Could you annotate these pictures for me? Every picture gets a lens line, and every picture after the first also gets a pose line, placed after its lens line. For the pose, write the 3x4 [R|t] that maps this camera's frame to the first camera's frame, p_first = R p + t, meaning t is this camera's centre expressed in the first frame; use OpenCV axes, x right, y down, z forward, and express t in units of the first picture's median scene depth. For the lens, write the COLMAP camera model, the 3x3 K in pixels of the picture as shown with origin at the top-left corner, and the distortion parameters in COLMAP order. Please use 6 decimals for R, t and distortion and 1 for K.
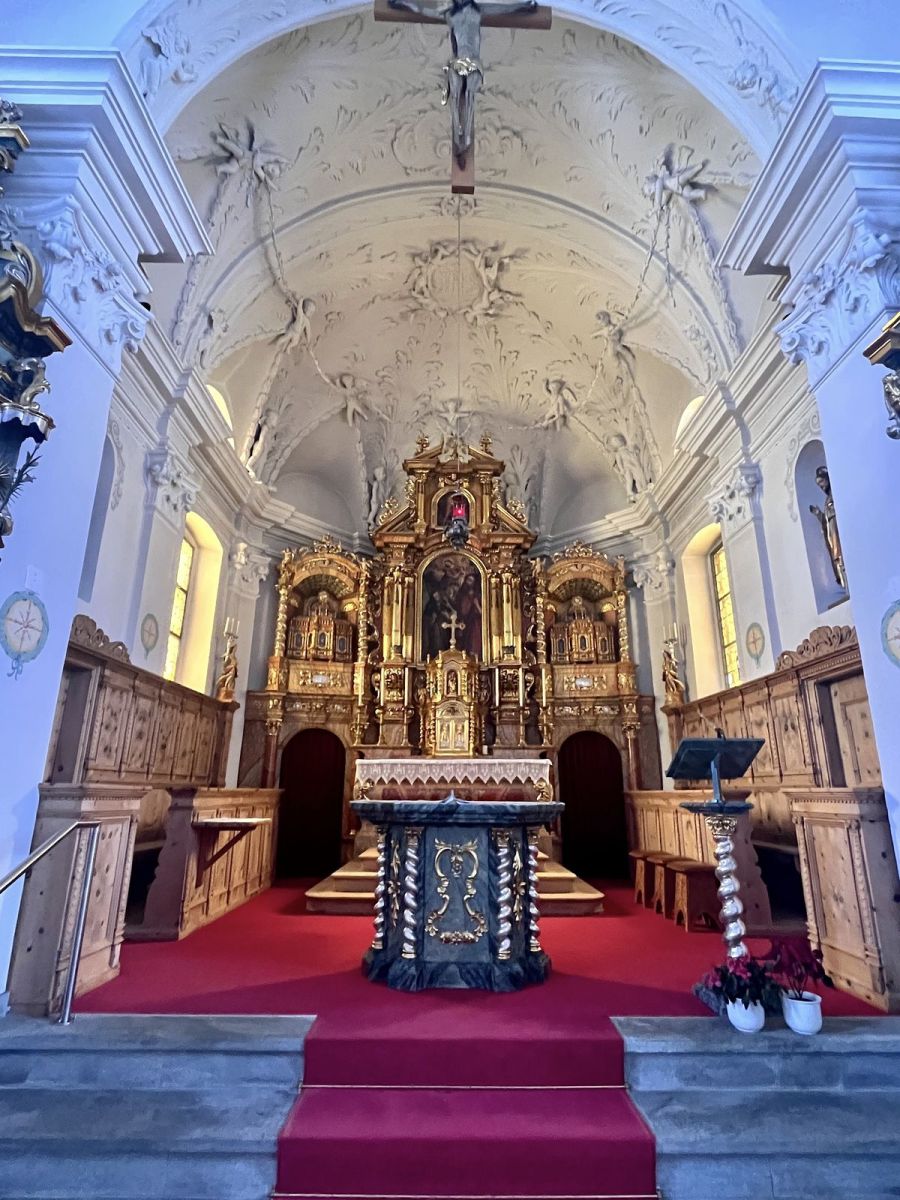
lens RADIAL K [[611.5, 0, 449.4], [0, 611.5, 601.8], [0, 0, 1]] dist [0.002132, 0.001181]
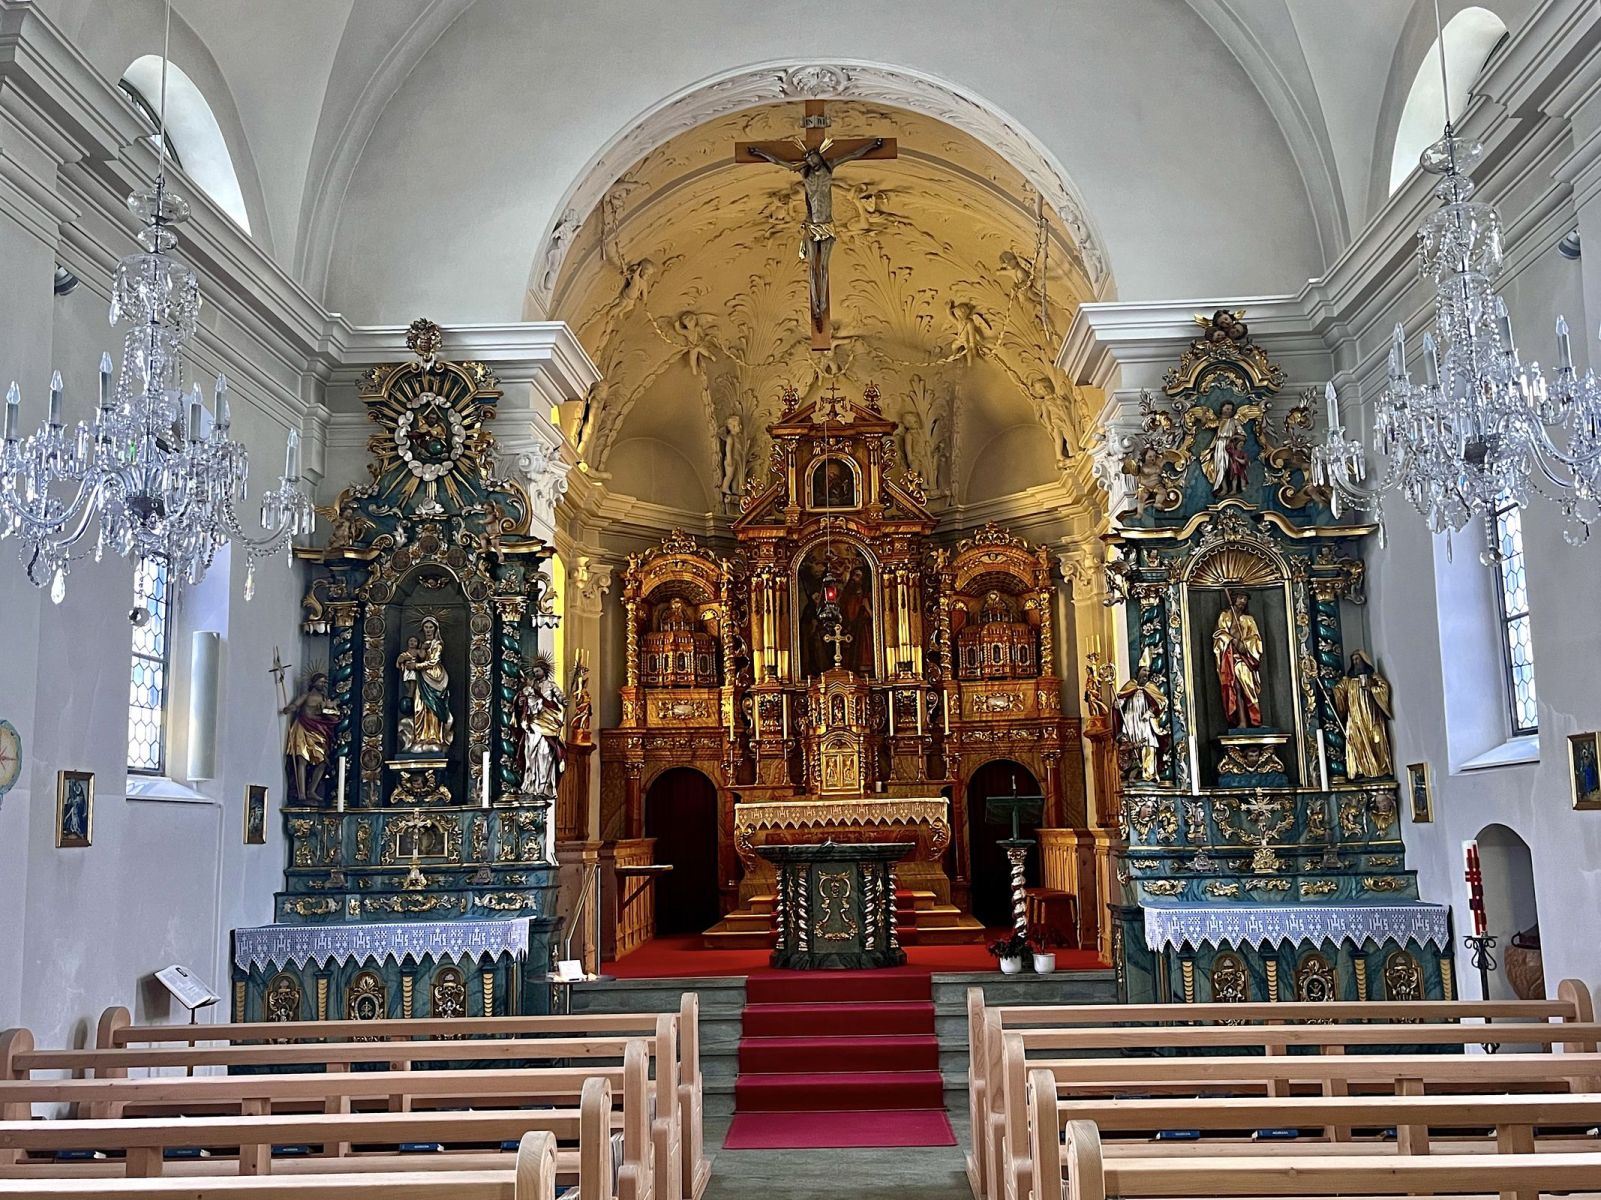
lens RADIAL K [[1369.2, 0, 807.3], [0, 1369.2, 603.5], [0, 0, 1]] dist [0.118233, -0.002492]
pose [[0.998581, -0.036643, -0.038649, 0.038323], [0.041633, 0.989639, 0.137408, -0.262471], [0.033213, -0.138822, 0.989760, -0.819575]]
